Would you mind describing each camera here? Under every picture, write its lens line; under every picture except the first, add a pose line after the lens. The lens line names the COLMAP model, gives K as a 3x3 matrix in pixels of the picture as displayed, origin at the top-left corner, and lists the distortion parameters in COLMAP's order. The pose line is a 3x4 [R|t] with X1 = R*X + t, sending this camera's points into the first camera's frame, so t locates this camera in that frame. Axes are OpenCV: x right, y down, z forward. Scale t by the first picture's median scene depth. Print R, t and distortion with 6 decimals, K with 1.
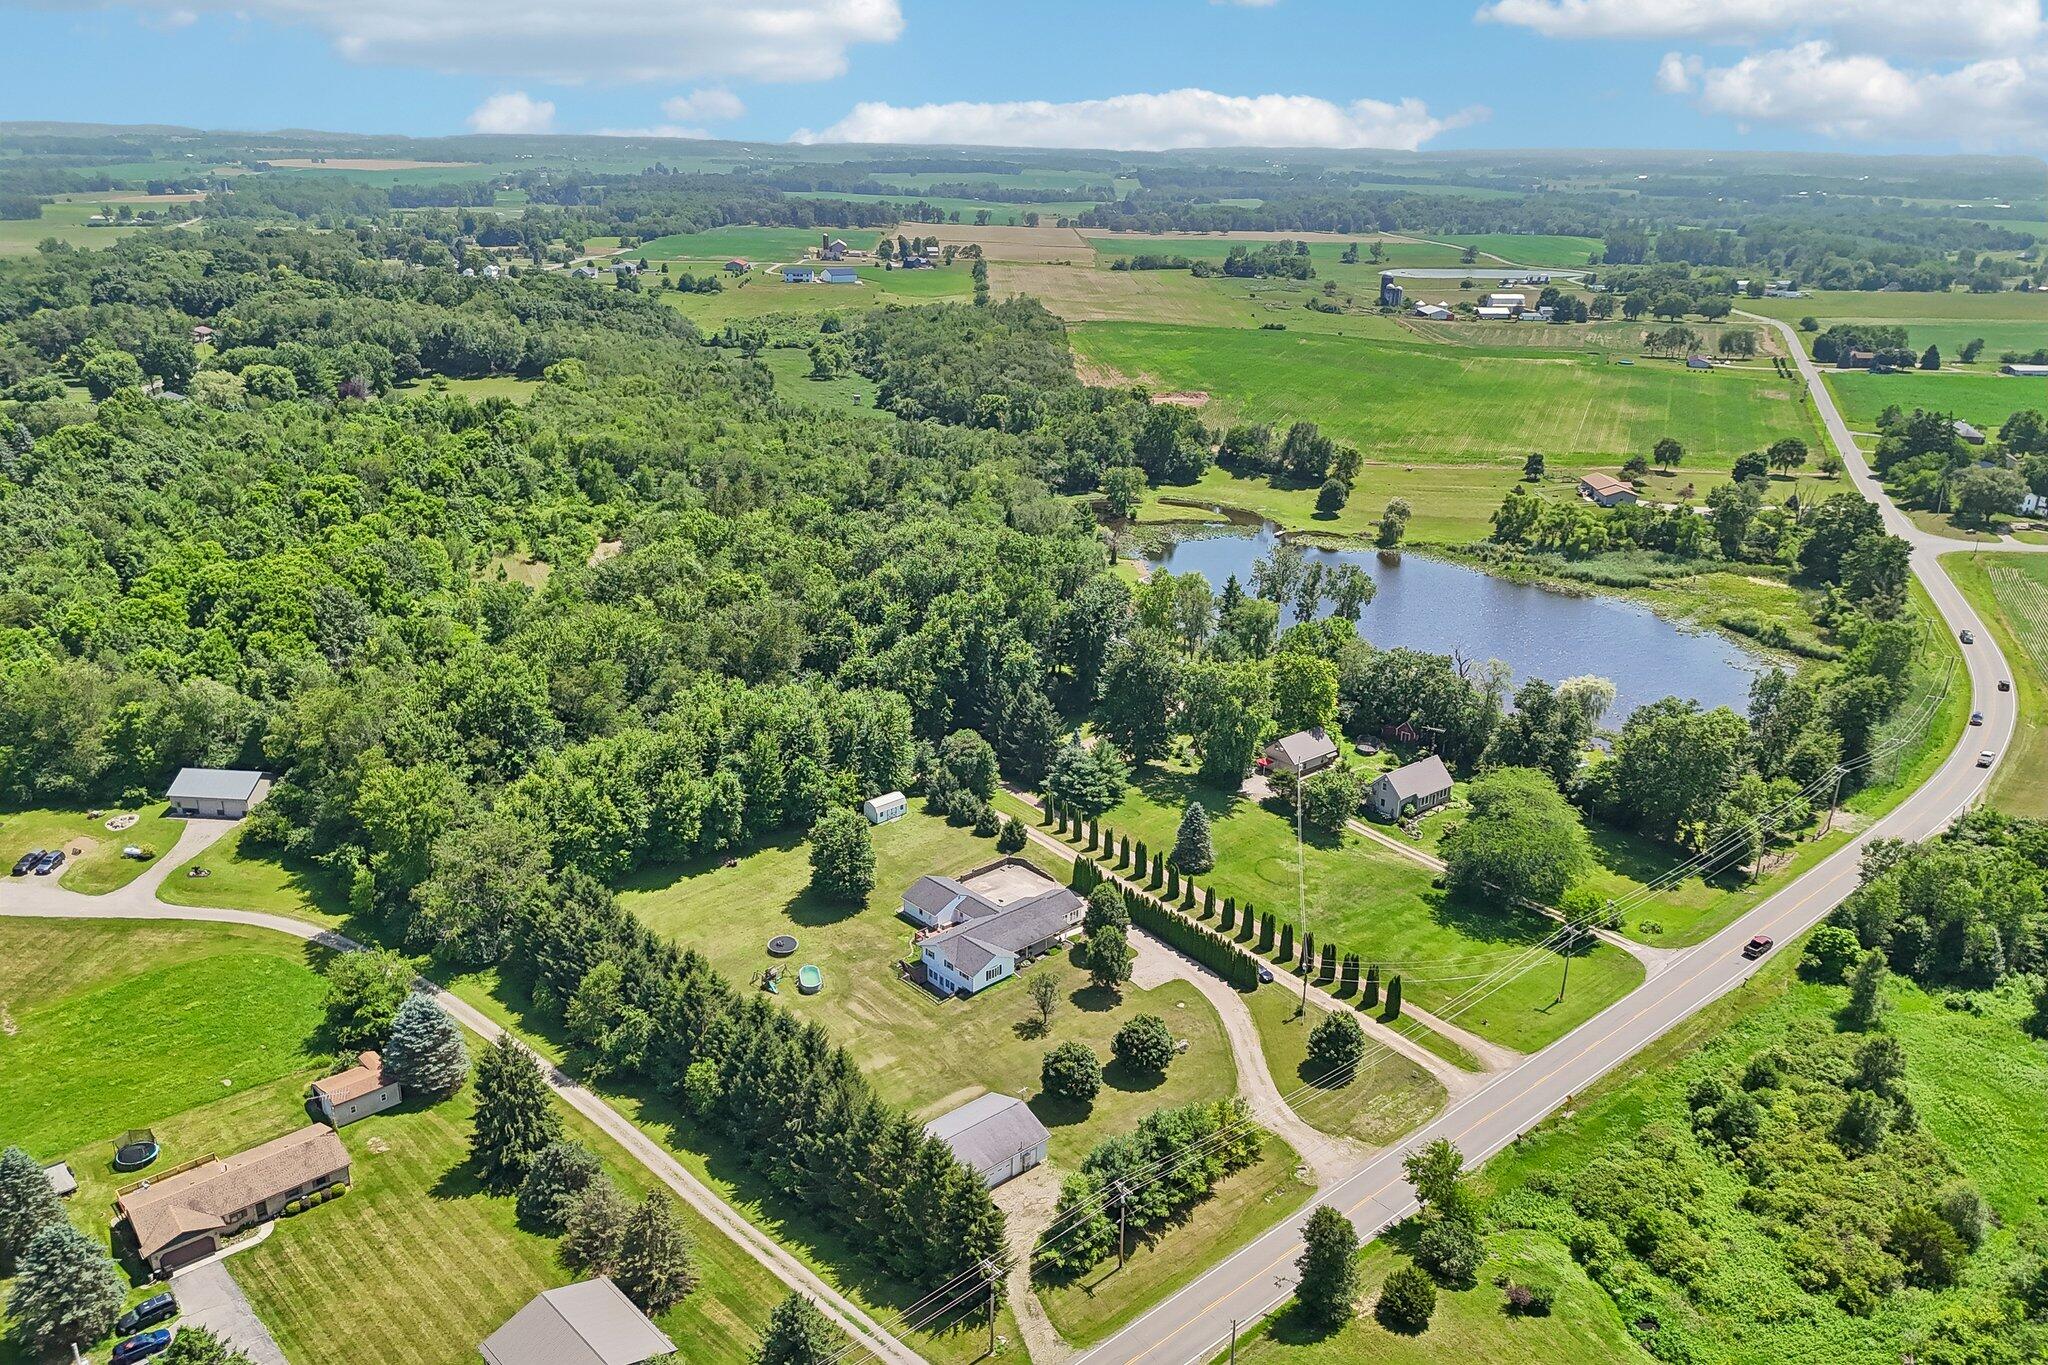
lens RADIAL K [[1497.6, 0, 1015.3], [0, 1497.6, 687.2], [0, 0, 1]] dist [0.078523, -0.085451]
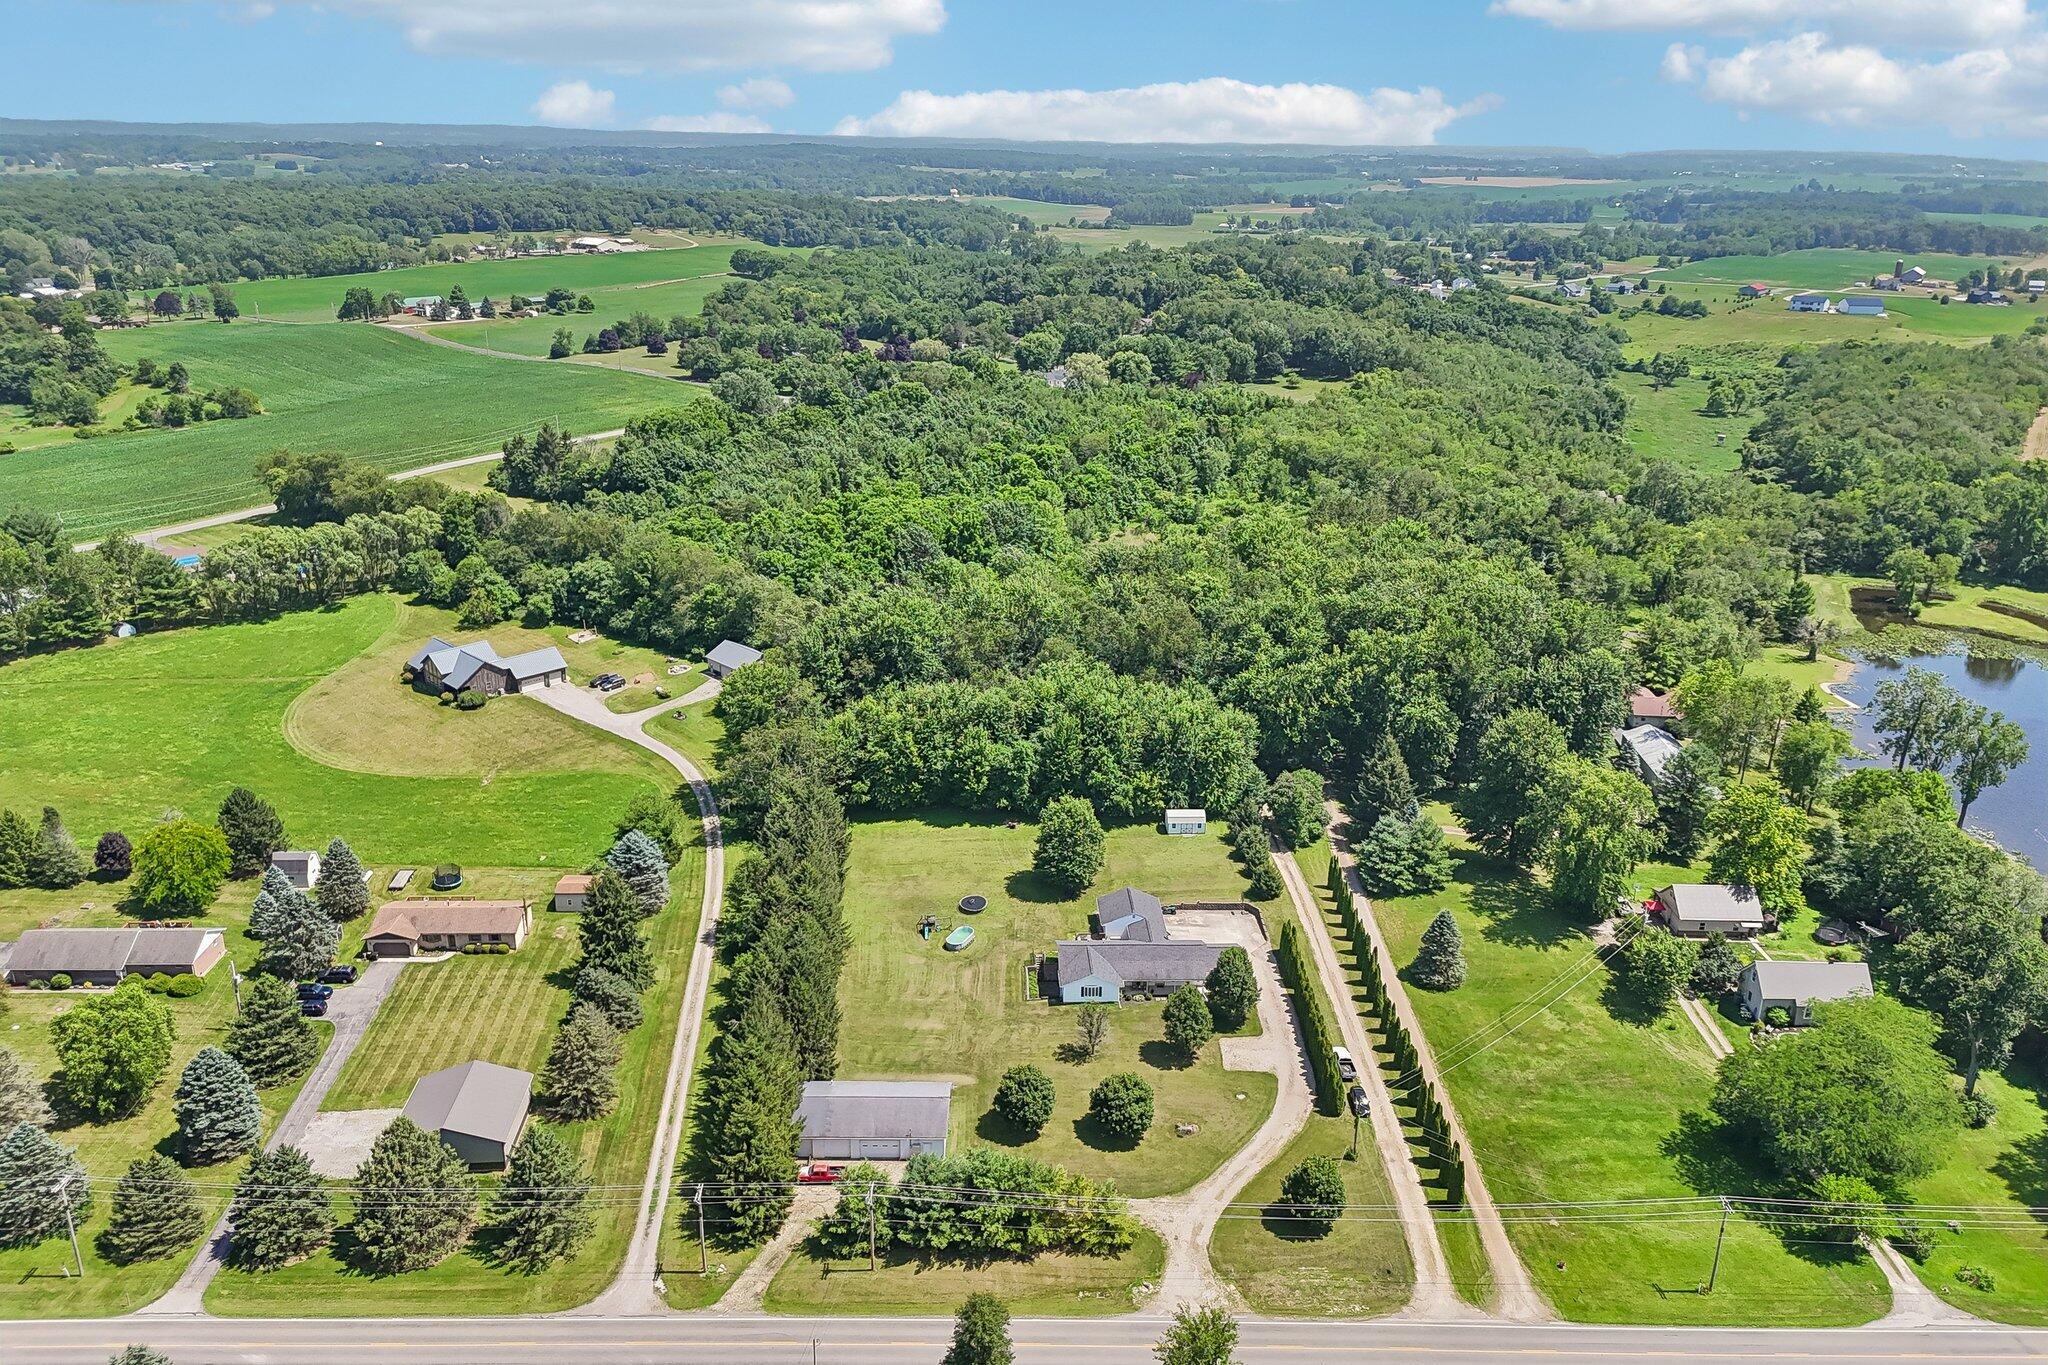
lens RADIAL K [[1497.6, 0, 1015.3], [0, 1497.6, 687.2], [0, 0, 1]] dist [0.078523, -0.085451]
pose [[0.762695, 0.217857, -0.608962, 0.434166], [-0.224206, 0.972235, 0.067011, -0.049225], [0.606653, 0.085424, 0.790364, 0.157887]]
